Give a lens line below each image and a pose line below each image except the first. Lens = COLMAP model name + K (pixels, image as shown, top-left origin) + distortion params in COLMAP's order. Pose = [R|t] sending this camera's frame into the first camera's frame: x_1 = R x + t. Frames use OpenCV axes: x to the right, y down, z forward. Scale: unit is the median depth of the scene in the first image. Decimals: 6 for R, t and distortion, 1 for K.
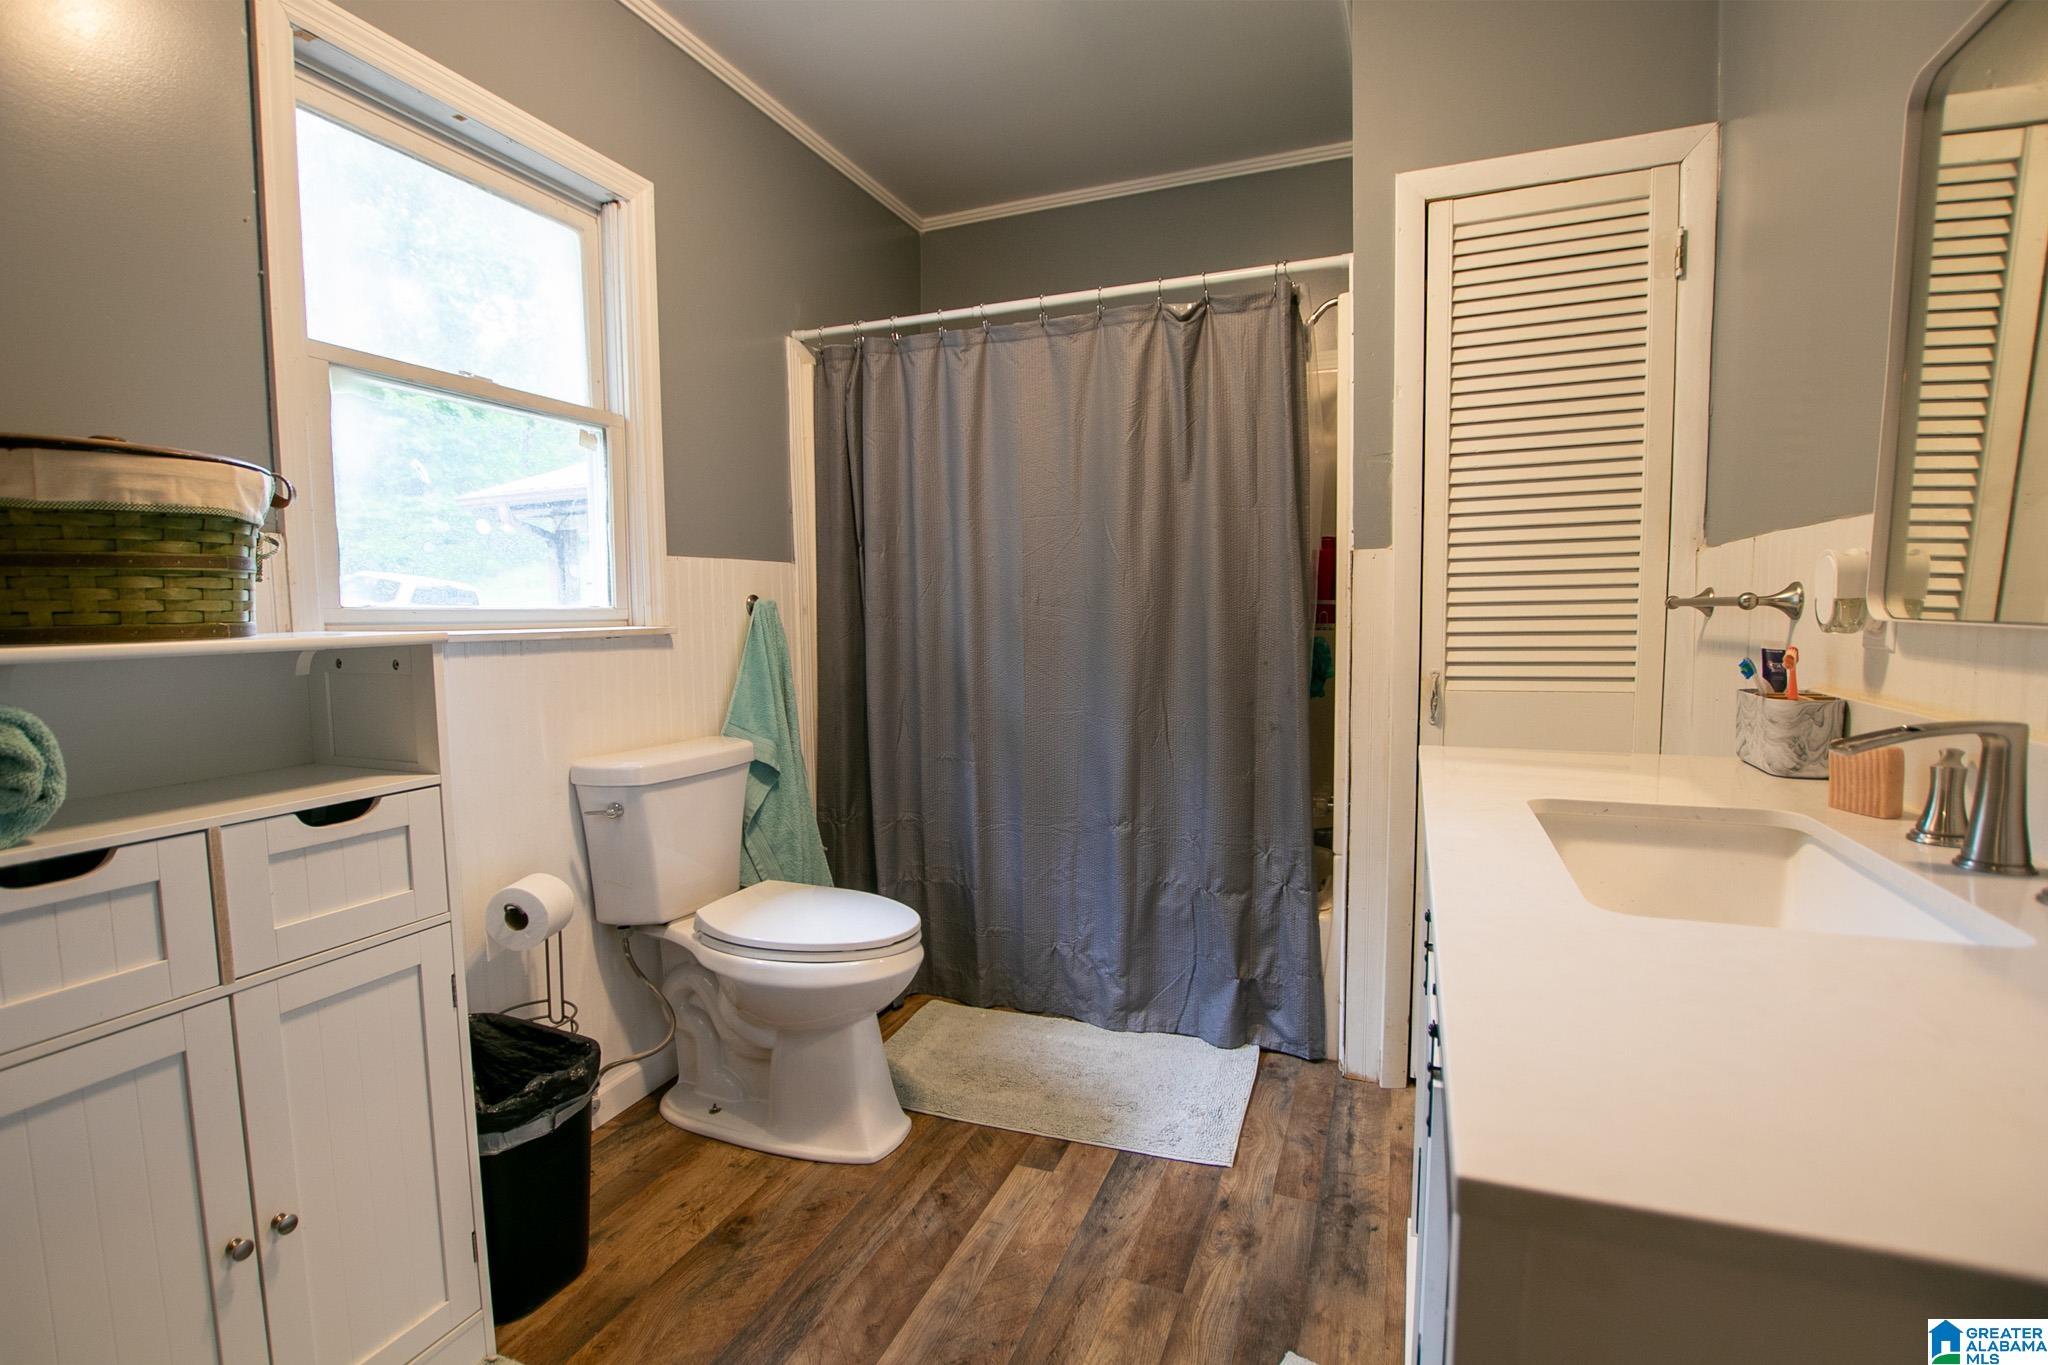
lens RADIAL K [[930.7, 0, 1029.4], [0, 930.7, 694.1], [0, 0, 1]] dist [-0.025798, 0.000425]
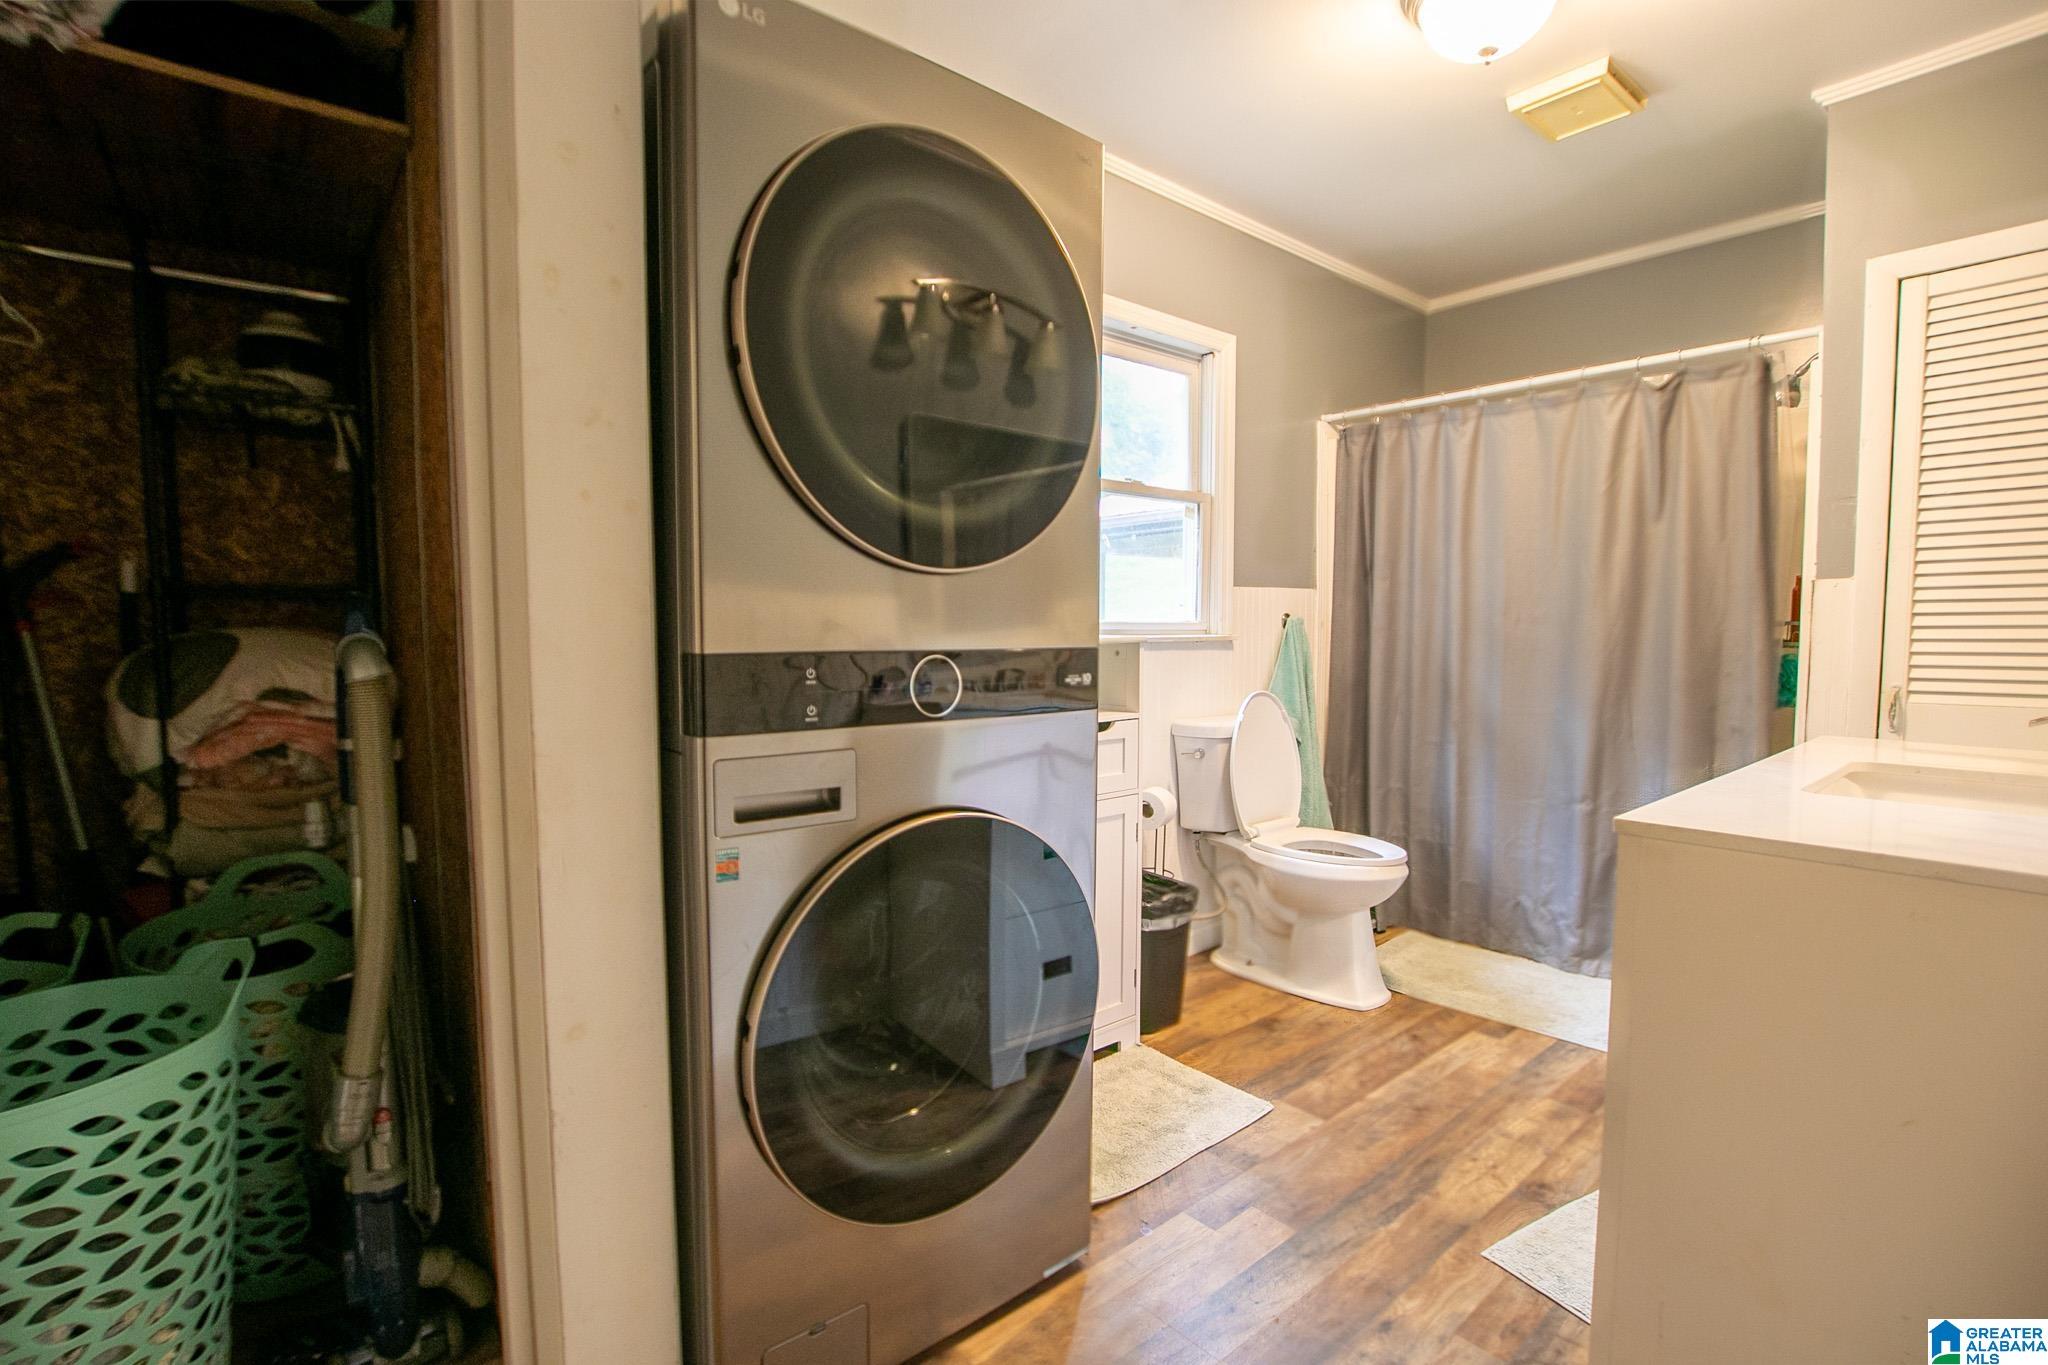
lens RADIAL K [[930.7, 0, 1017.4], [0, 930.7, 691.5], [0, 0, 1]] dist [-0.025798, 0.000425]
pose [[0.873155, 0.044330, -0.485422, 0.032790], [-0.050516, 0.998723, 0.000341, 0.033310], [0.484818, 0.024224, 0.874280, -0.454730]]
